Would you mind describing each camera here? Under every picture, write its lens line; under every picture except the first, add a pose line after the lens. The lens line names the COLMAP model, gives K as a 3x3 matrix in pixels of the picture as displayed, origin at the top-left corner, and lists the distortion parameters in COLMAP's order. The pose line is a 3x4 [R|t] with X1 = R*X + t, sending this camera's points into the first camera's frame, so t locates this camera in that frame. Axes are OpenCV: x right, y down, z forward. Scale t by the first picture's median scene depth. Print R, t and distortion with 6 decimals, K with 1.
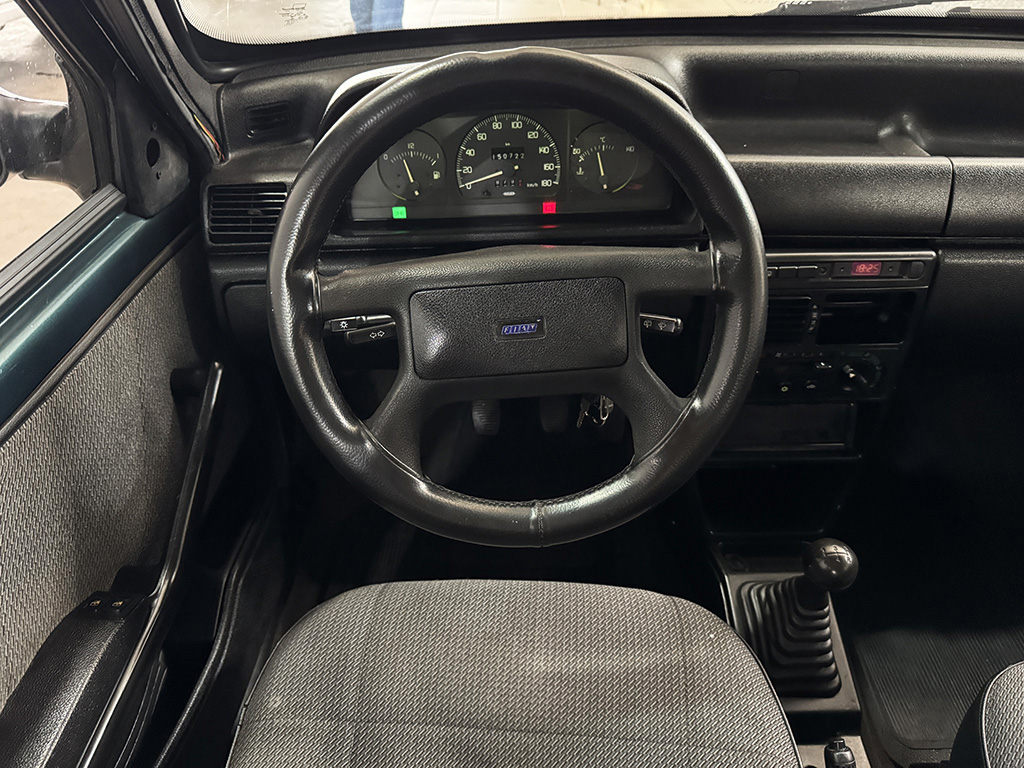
lens RADIAL K [[720.0, 0, 513.5], [0, 720.0, 395.1], [0, 0, 1]] dist [0.029529, -0.045238]
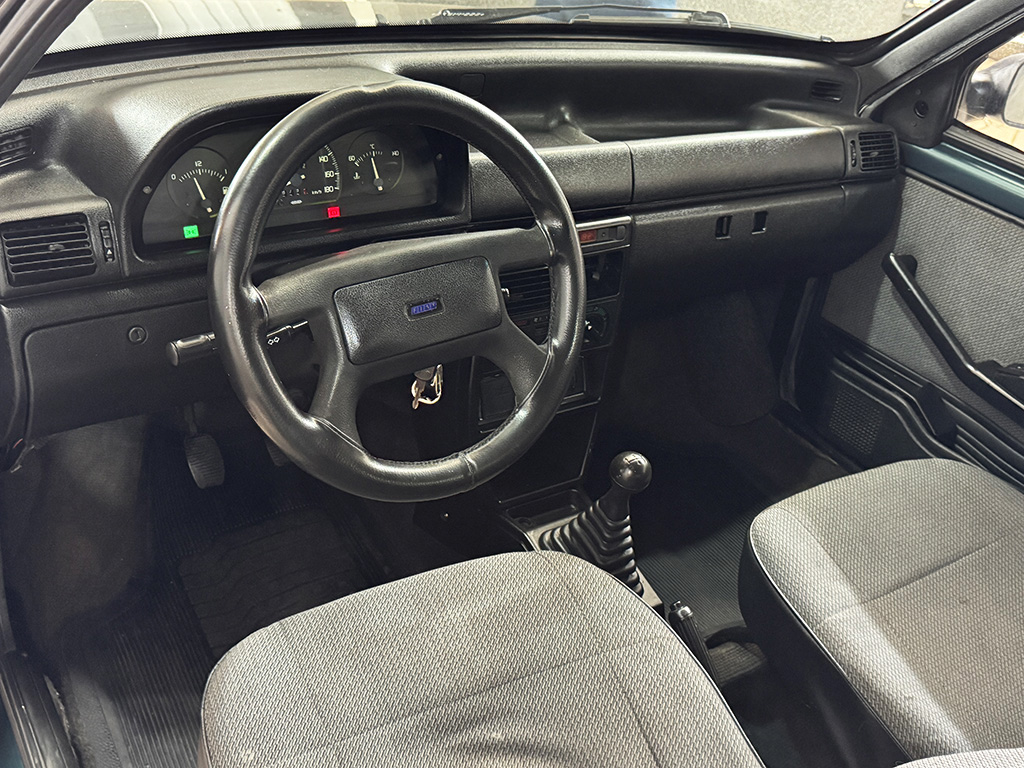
lens RADIAL K [[1047.5, 0, 503.2], [0, 1047.5, 403.5], [0, 0, 1]] dist [0.074762, 0.000000]
pose [[0.826995, -0.194009, 0.527673, -0.618380], [0.232958, 0.972457, -0.007561, 0.078924], [-0.511673, 0.129179, 0.849414, -0.389560]]
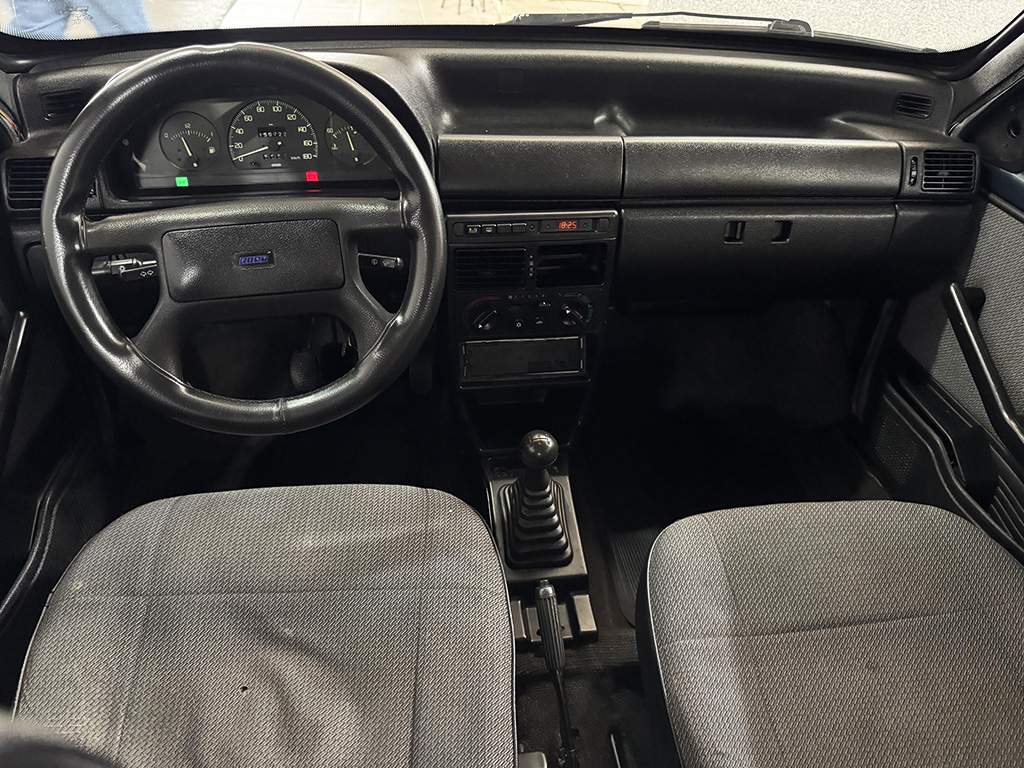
lens RADIAL K [[720.0, 0, 517.5], [0, 720.0, 394.5], [0, 0, 1]] dist [0.029529, -0.045238]
pose [[0.989650, -0.045008, 0.136258, 0.215289], [0.046386, 0.998899, -0.006950, 0.133867], [-0.135795, 0.013199, 0.990649, -0.256075]]
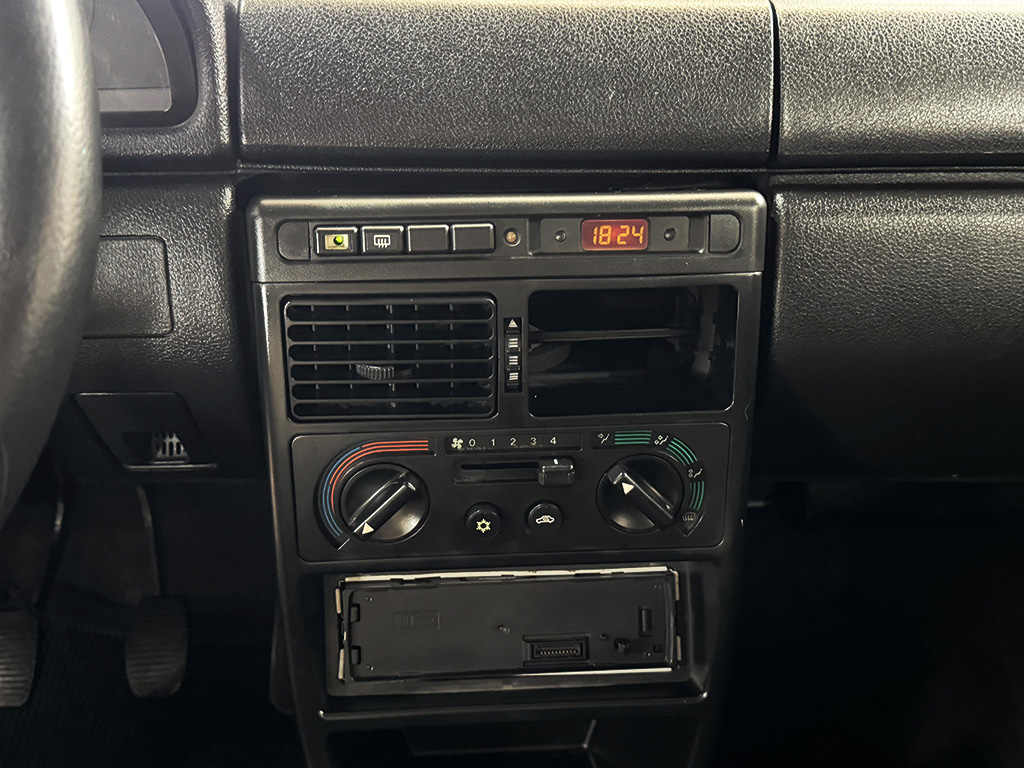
lens RADIAL K [[1153.1, 0, 509.7], [0, 1153.1, 385.8], [0, 0, 1]] dist [0.057567, 0.000000]
pose [[0.999072, -0.011745, 0.041440, 0.395878], [0.022833, 0.960216, -0.278322, 0.114188], [-0.036523, 0.279010, 0.959593, 0.346945]]
